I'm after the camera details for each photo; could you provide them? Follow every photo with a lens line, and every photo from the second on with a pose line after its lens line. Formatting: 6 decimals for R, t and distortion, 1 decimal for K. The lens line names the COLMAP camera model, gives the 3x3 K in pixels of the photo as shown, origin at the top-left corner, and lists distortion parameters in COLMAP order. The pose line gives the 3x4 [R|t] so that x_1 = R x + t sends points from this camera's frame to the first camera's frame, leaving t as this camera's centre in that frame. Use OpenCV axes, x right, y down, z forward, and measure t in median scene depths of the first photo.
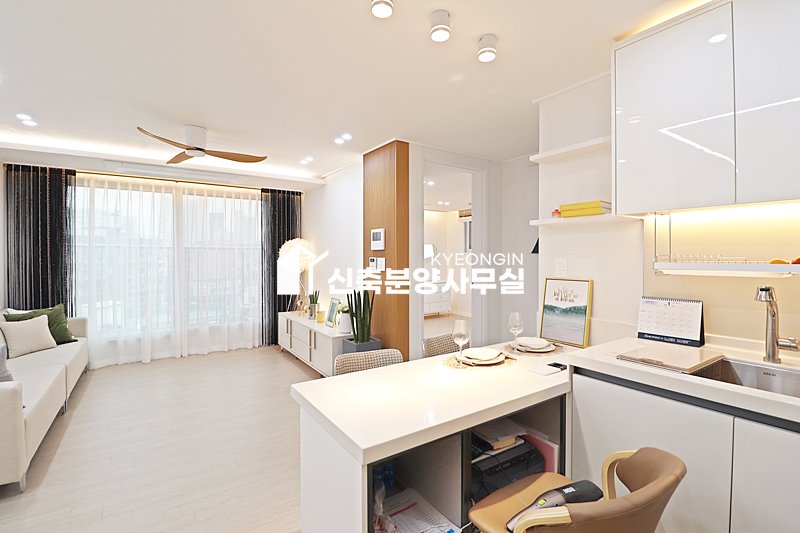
lens RADIAL K [[365.8, 0, 399.2], [0, 365.8, 260.3], [0, 0, 1]] dist [0.000910, -0.014737]
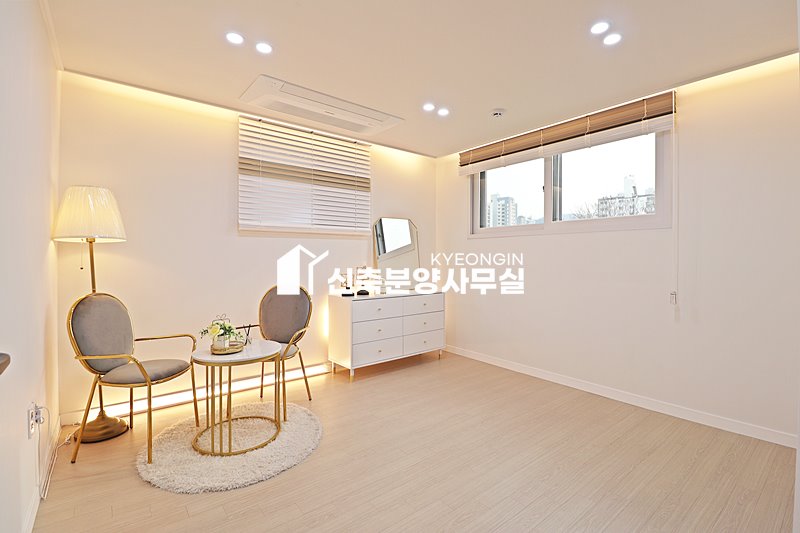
lens RADIAL K [[369.7, 0, 398.8], [0, 369.7, 257.3], [0, 0, 1]] dist [0.000063, -0.014732]
pose [[0.997654, 0.004350, 0.068321, 0.152702], [-0.003470, 0.999910, -0.012996, 0.068123], [-0.068371, 0.012728, 0.997579, 1.782655]]
